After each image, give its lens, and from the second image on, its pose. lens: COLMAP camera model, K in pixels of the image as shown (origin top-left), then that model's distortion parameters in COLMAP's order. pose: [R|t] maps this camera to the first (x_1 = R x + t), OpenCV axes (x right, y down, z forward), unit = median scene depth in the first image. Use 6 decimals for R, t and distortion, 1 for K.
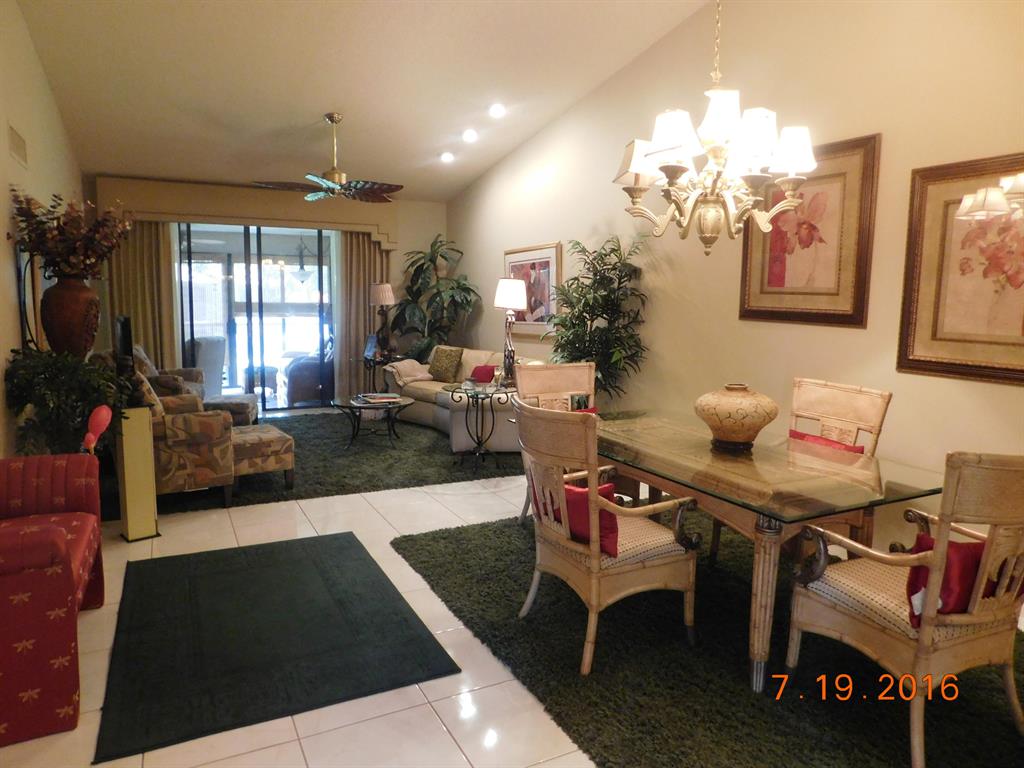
lens RADIAL K [[674.5, 0, 507.8], [0, 674.5, 379.2], [0, 0, 1]] dist [-0.074671, 0.063239]
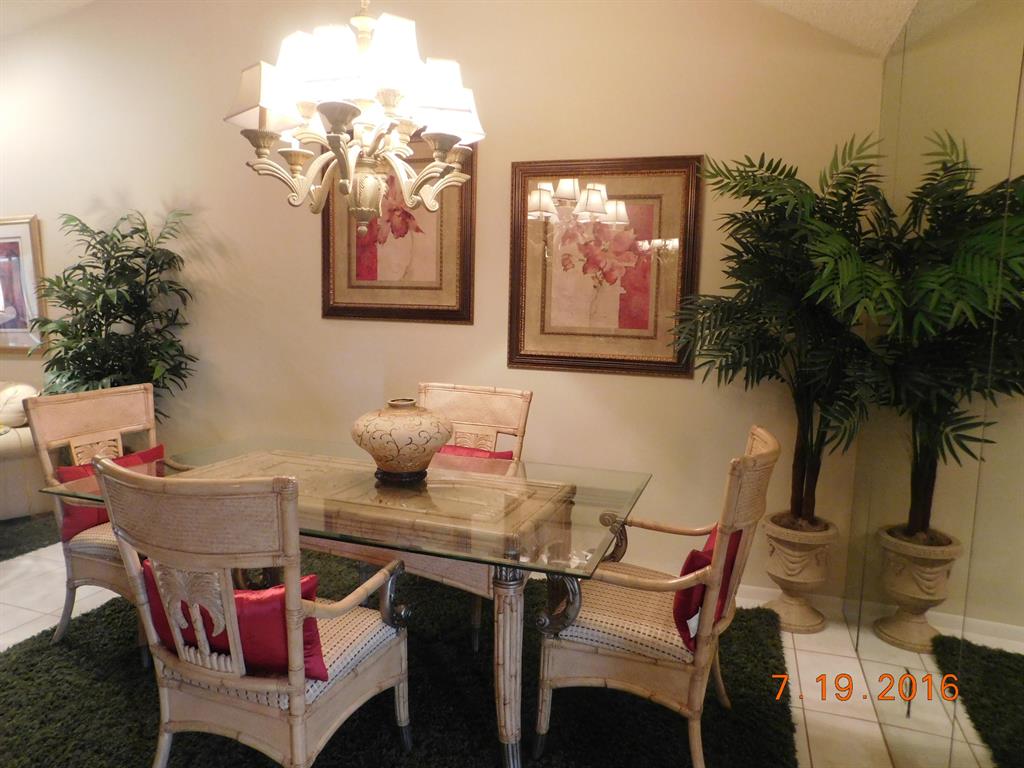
lens RADIAL K [[674.5, 0, 507.8], [0, 674.5, 379.2], [0, 0, 1]] dist [-0.074671, 0.063239]
pose [[0.726526, -0.080336, 0.682426, -0.104787], [0.077644, 0.996379, 0.034633, -0.032337], [-0.682738, 0.027824, 0.730133, 0.301113]]
